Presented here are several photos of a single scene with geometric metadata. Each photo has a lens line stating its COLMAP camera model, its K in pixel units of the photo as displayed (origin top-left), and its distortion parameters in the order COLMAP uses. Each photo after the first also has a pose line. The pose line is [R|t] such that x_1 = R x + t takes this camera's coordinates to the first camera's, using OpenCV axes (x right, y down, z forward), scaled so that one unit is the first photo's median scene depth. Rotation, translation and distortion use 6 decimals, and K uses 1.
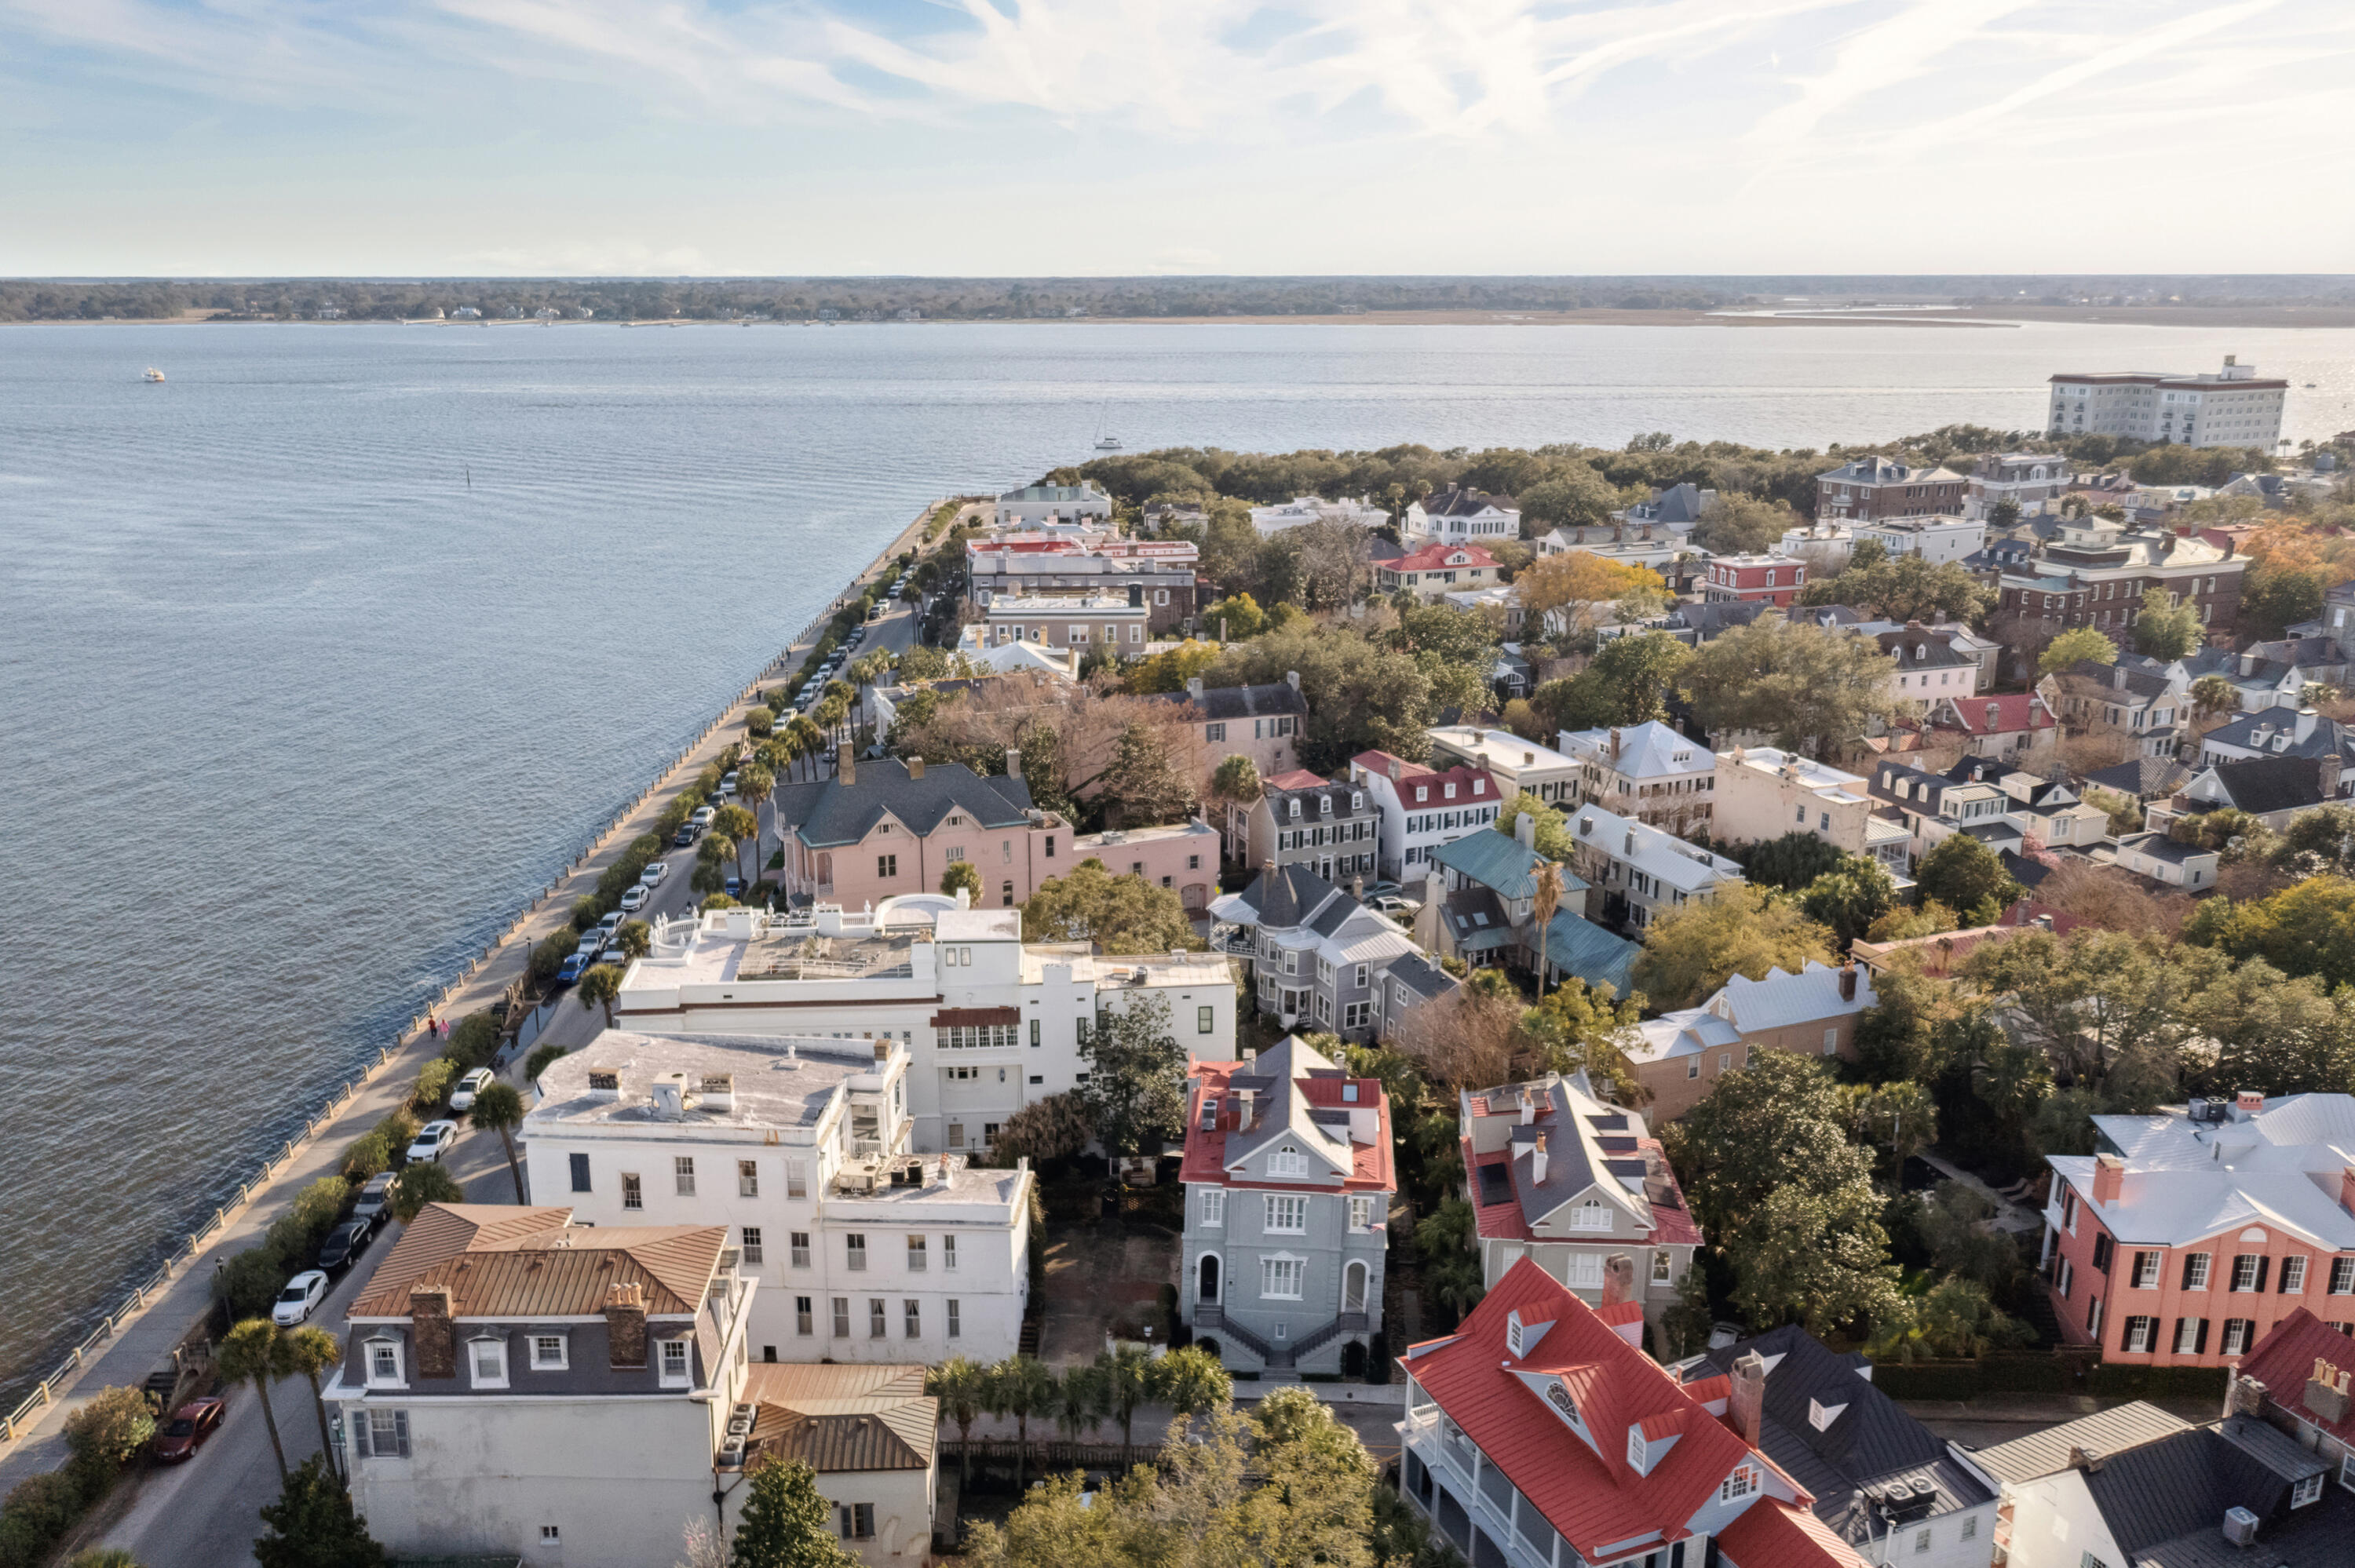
lens RADIAL K [[1880.5, 0, 1174.4], [0, 1880.5, 780.9], [0, 0, 1]] dist [-0.032885, 0.005821]
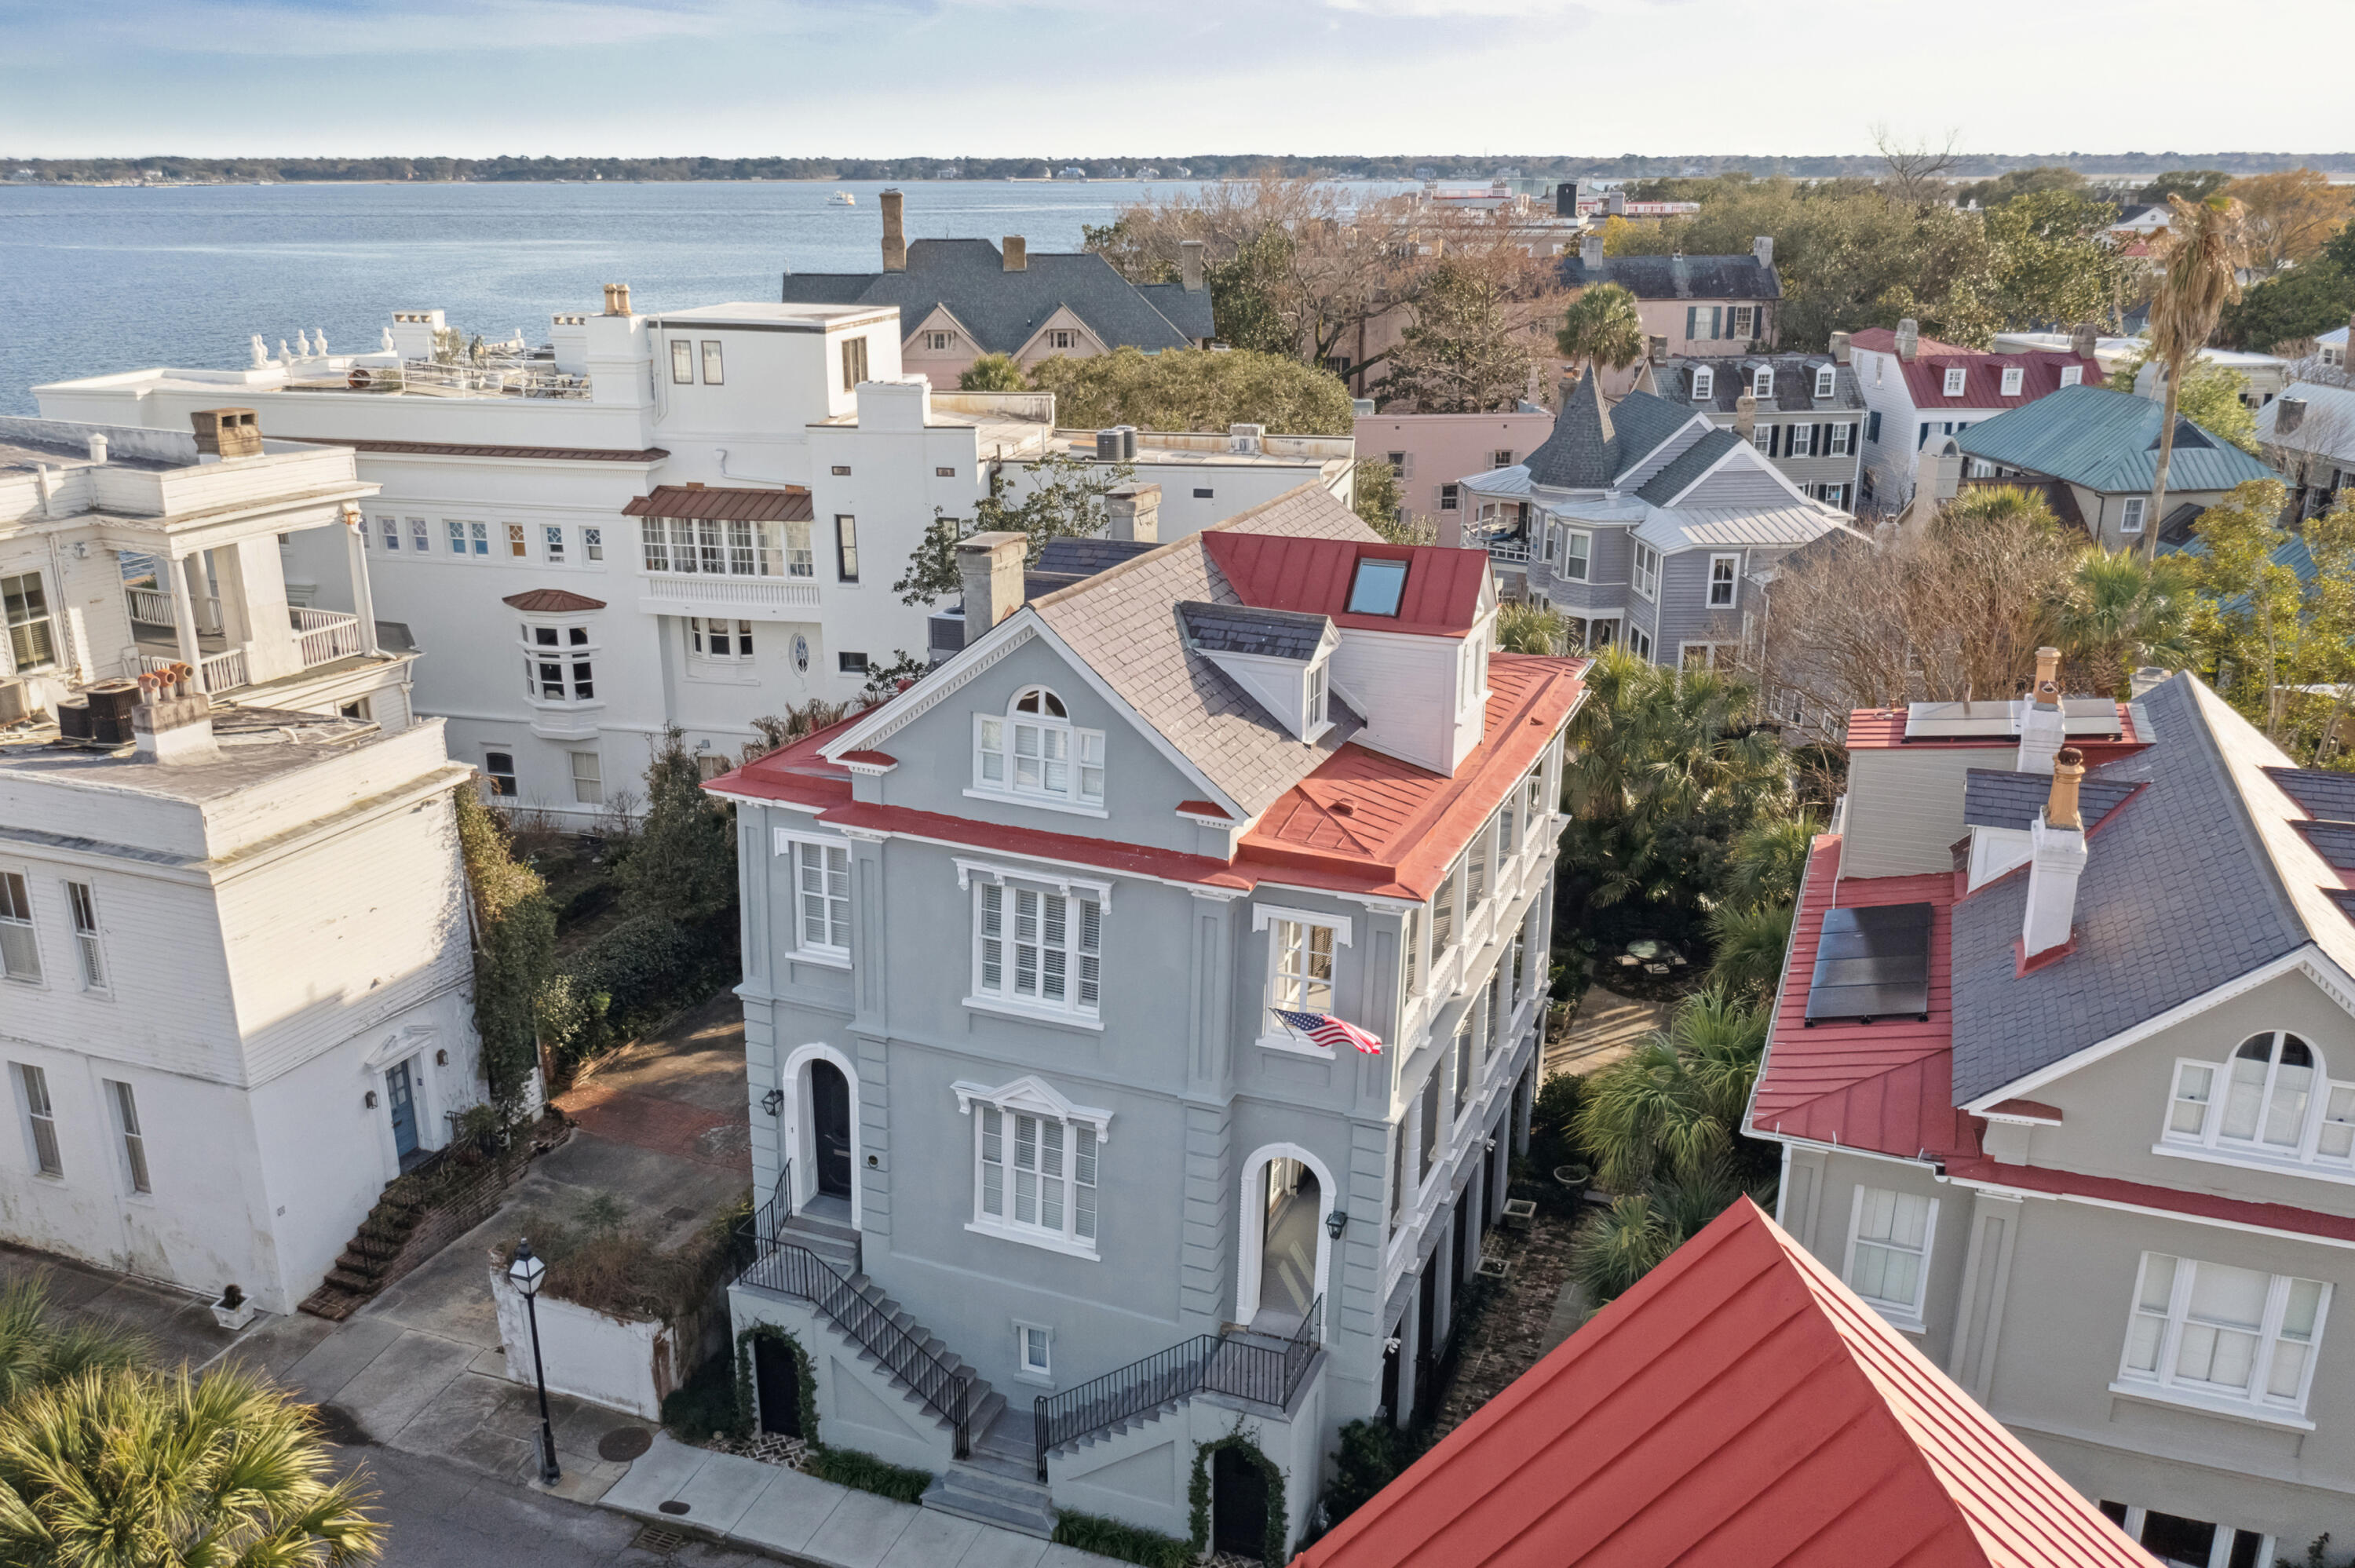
lens RADIAL K [[1880.5, 0, 1181.5], [0, 1880.5, 790.0], [0, 0, 1]] dist [-0.032885, 0.005821]
pose [[0.951201, 0.095110, -0.293550, 0.131263], [-0.078452, 0.994594, 0.068036, 0.154759], [0.298434, -0.041687, 0.953519, 0.613225]]
